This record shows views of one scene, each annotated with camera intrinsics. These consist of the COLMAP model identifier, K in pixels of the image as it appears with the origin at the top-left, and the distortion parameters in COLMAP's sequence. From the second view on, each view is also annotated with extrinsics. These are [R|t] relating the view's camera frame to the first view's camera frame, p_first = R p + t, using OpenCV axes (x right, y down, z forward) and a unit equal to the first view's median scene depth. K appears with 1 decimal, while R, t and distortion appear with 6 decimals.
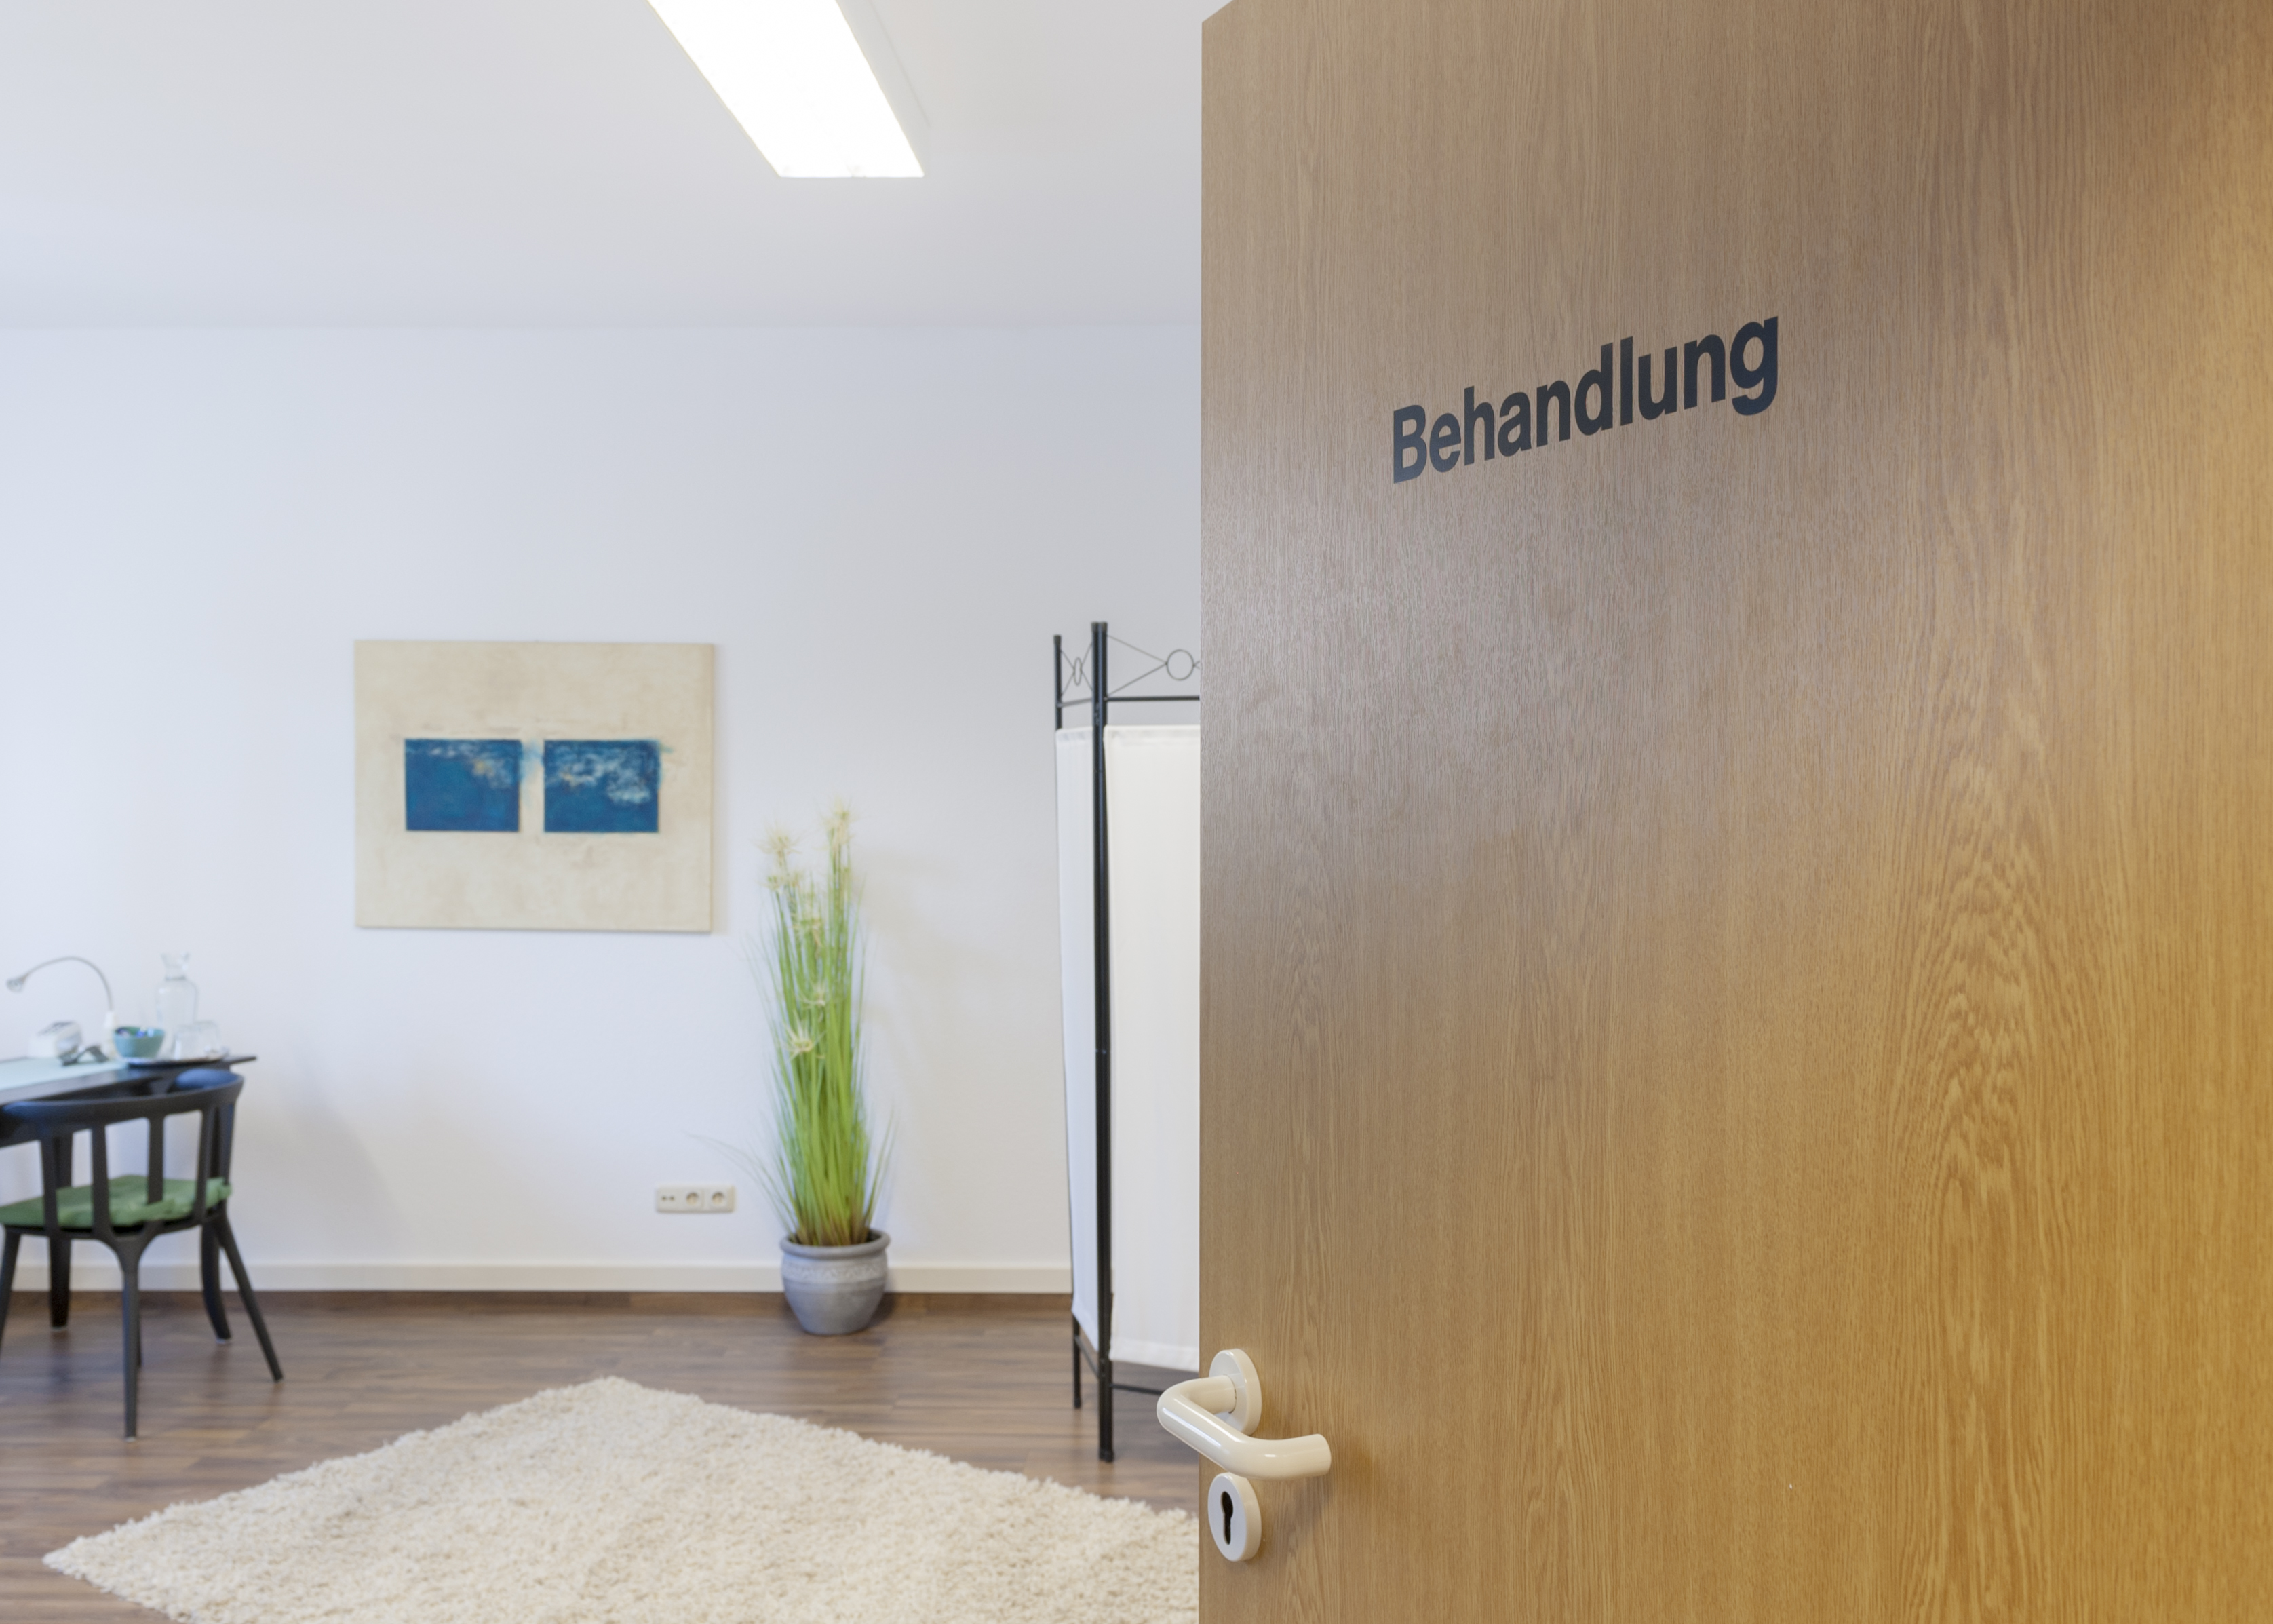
lens RADIAL K [[2208.2, 0, 1181.2], [0, 2208.2, 787.4], [0, 0, 1]] dist [-0.022949, 0.000000]
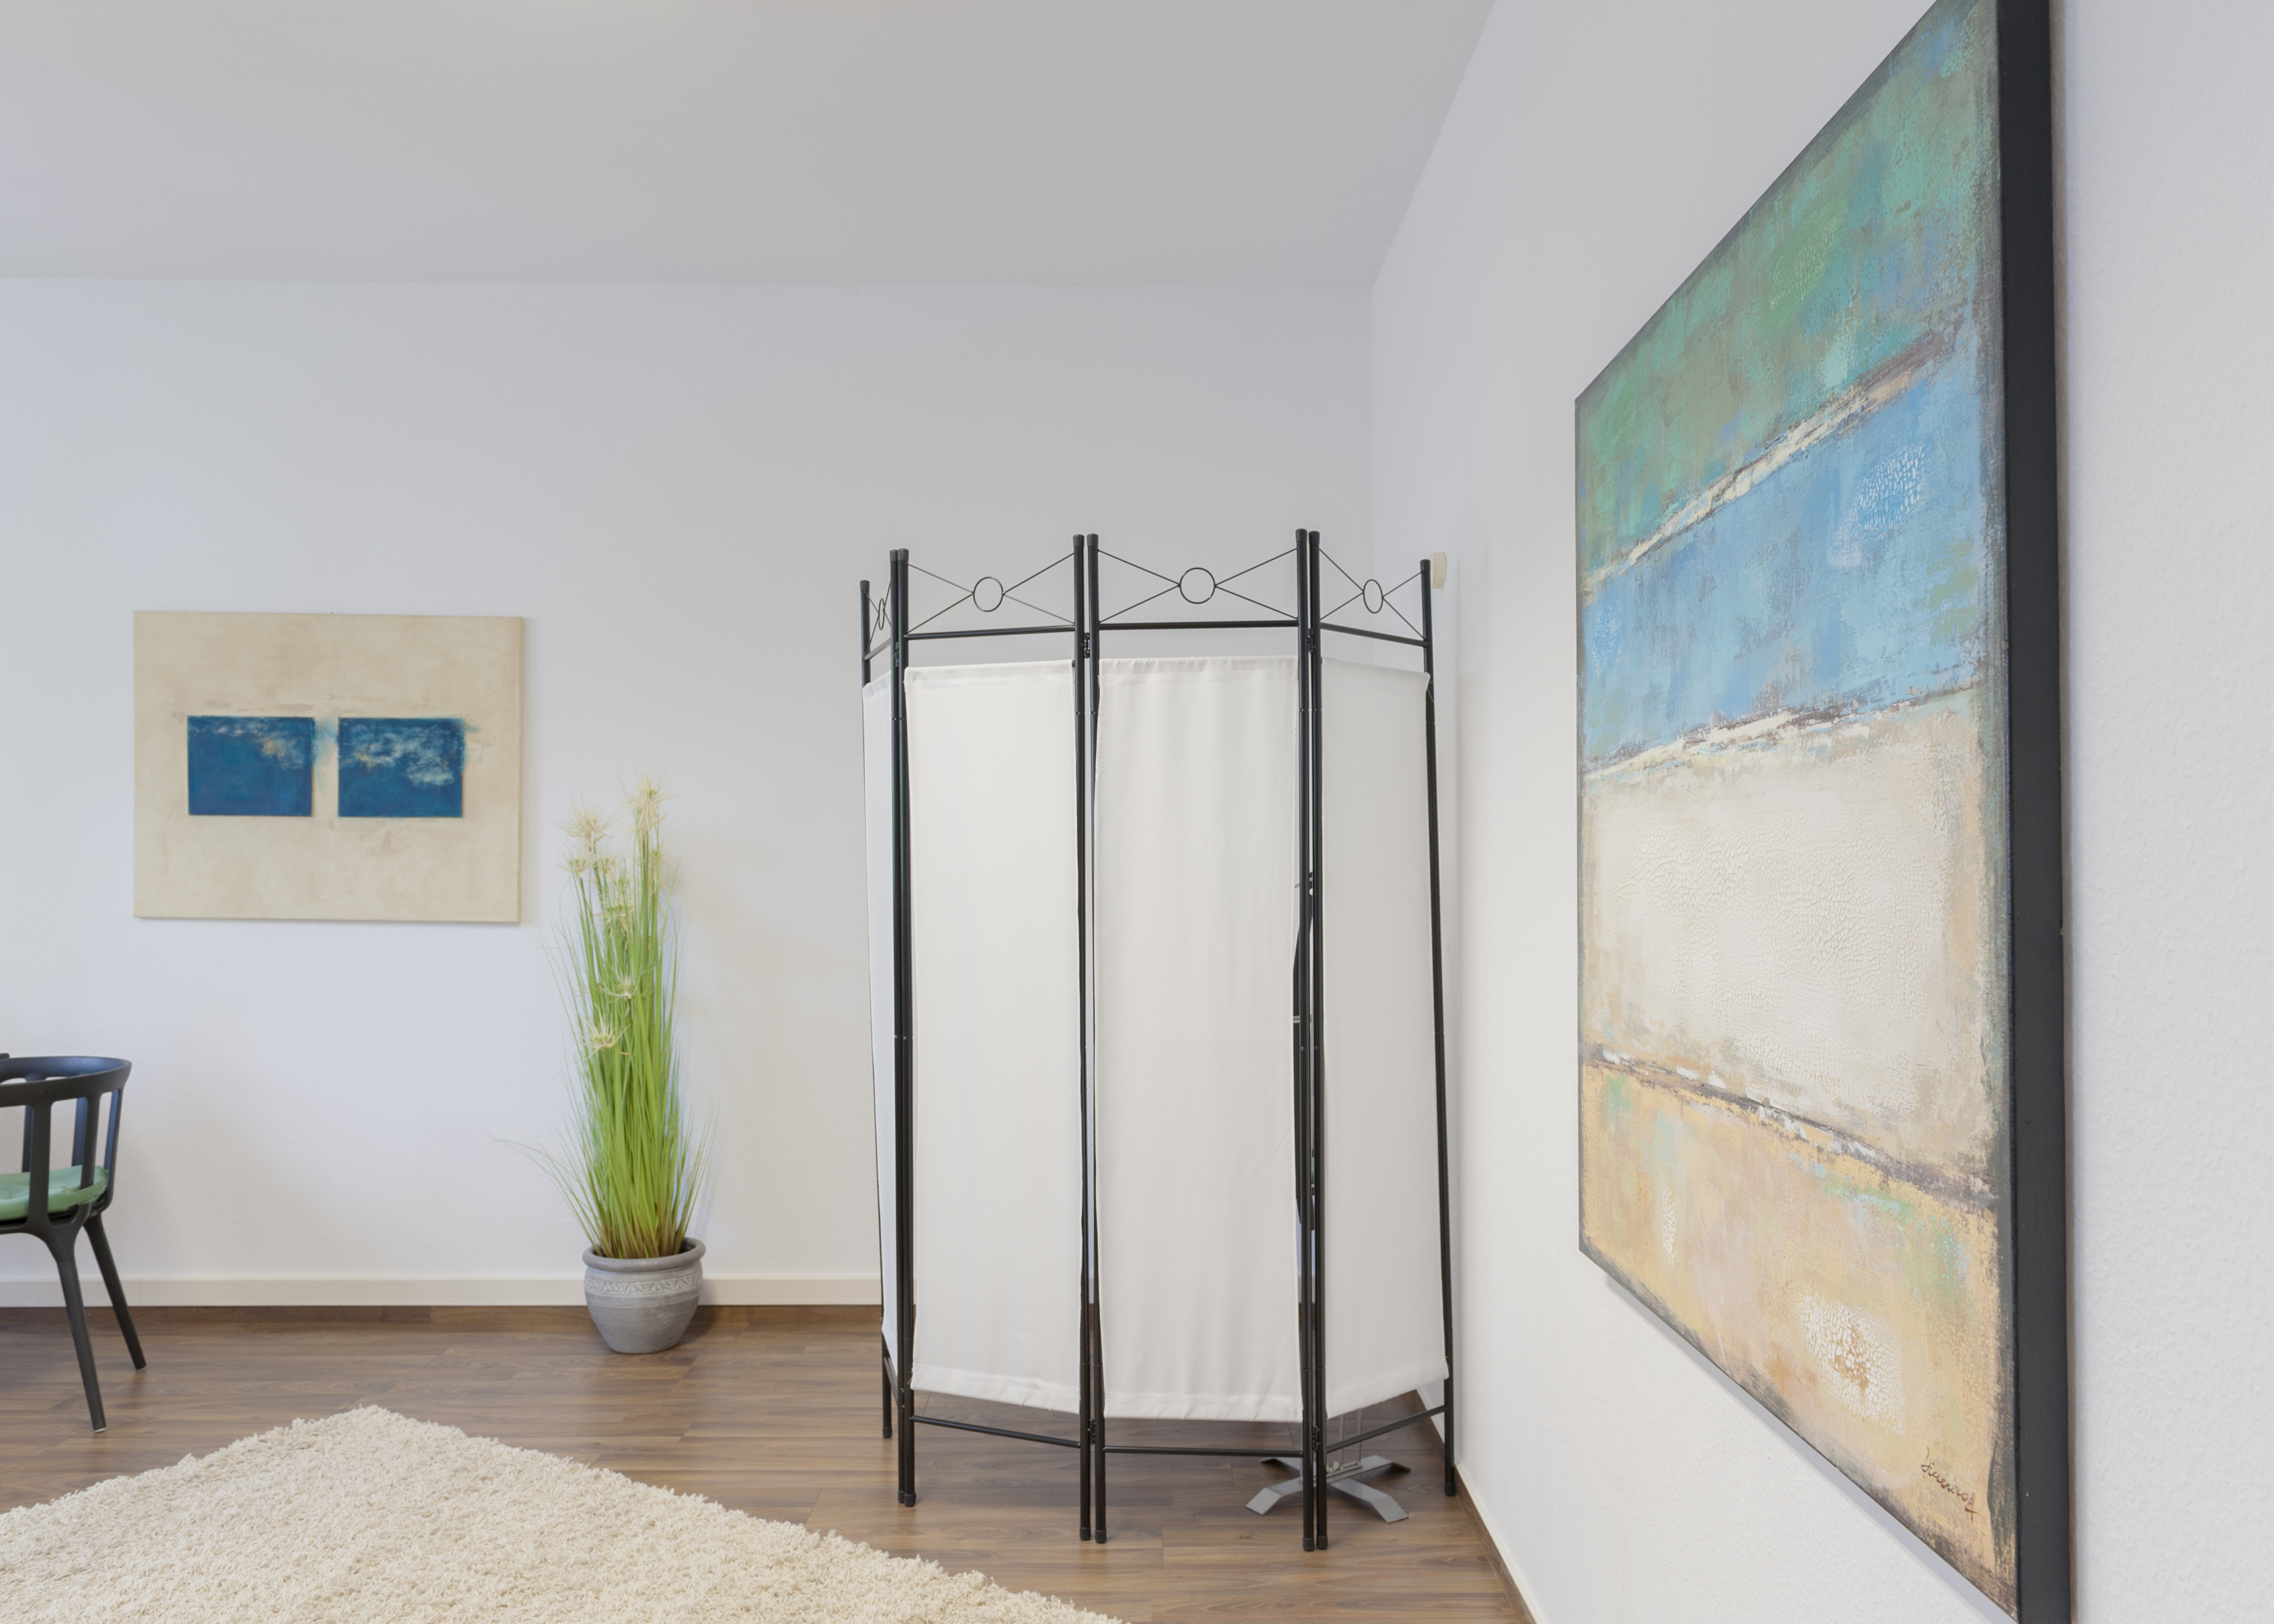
lens RADIAL K [[1848.6, 0, 1142.3], [0, 1848.6, 840.2], [0, 0, 1]] dist [0.013258, -0.030627]
pose [[0.999592, 0.002825, 0.028406, 0.031785], [-0.002537, 0.999945, -0.010158, 0.039120], [-0.028433, 0.010082, 0.999545, 0.210624]]
